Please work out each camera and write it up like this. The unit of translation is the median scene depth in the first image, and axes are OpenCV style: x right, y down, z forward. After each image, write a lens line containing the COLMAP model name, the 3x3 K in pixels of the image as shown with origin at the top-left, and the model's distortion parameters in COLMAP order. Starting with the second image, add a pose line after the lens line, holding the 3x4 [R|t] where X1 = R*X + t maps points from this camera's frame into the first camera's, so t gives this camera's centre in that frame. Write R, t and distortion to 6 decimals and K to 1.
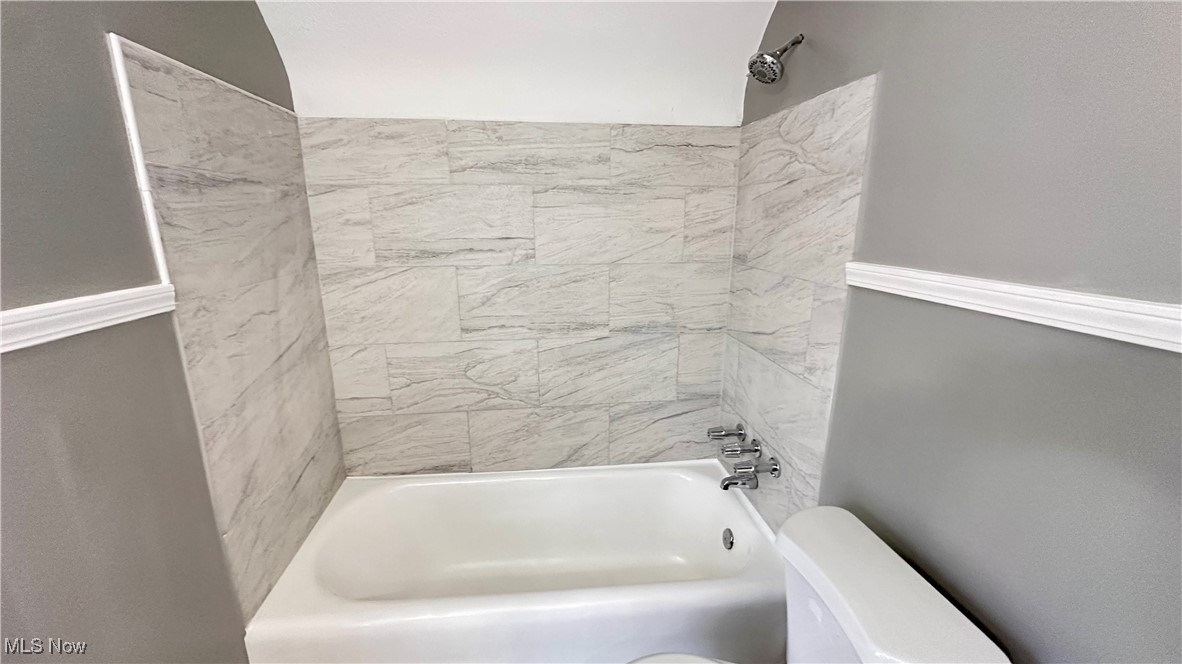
lens RADIAL K [[469.3, 0, 588.9], [0, 469.3, 334.0], [0, 0, 1]] dist [-0.001543, 0.000016]
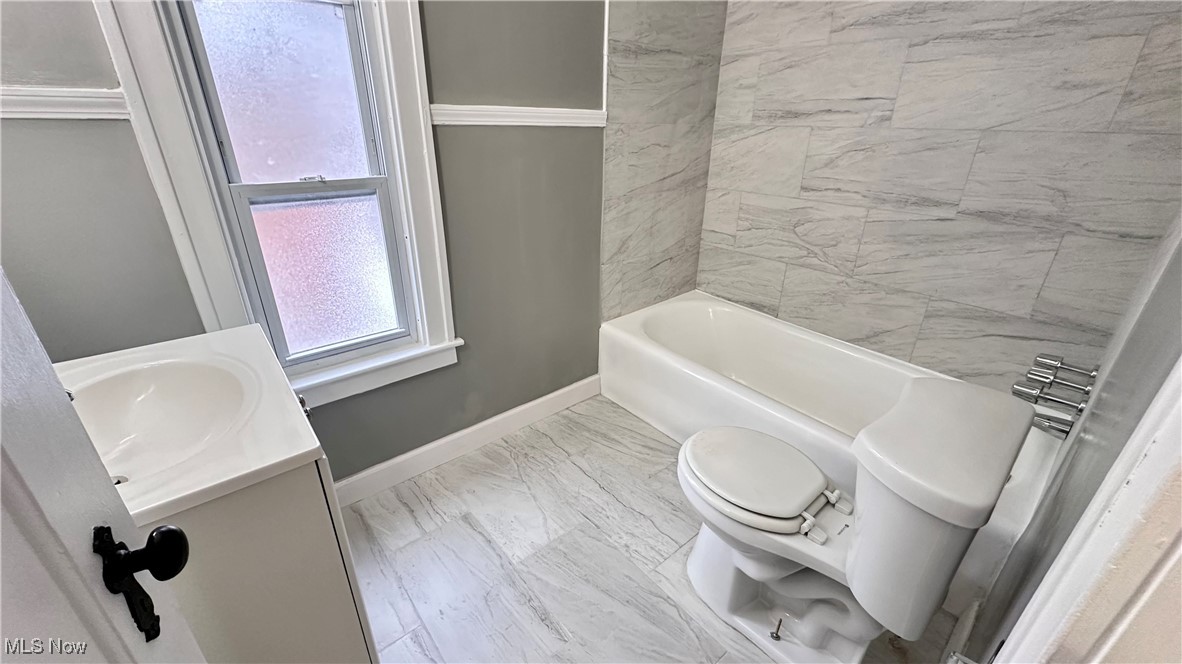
lens RADIAL K [[469.3, 0, 594.7], [0, 469.3, 329.8], [0, 0, 1]] dist [-0.001543, 0.000016]
pose [[0.562699, 0.345802, -0.750860, 0.424349], [-0.218178, 0.938222, 0.268587, 0.119620], [0.797351, 0.012688, 0.603383, -0.073542]]
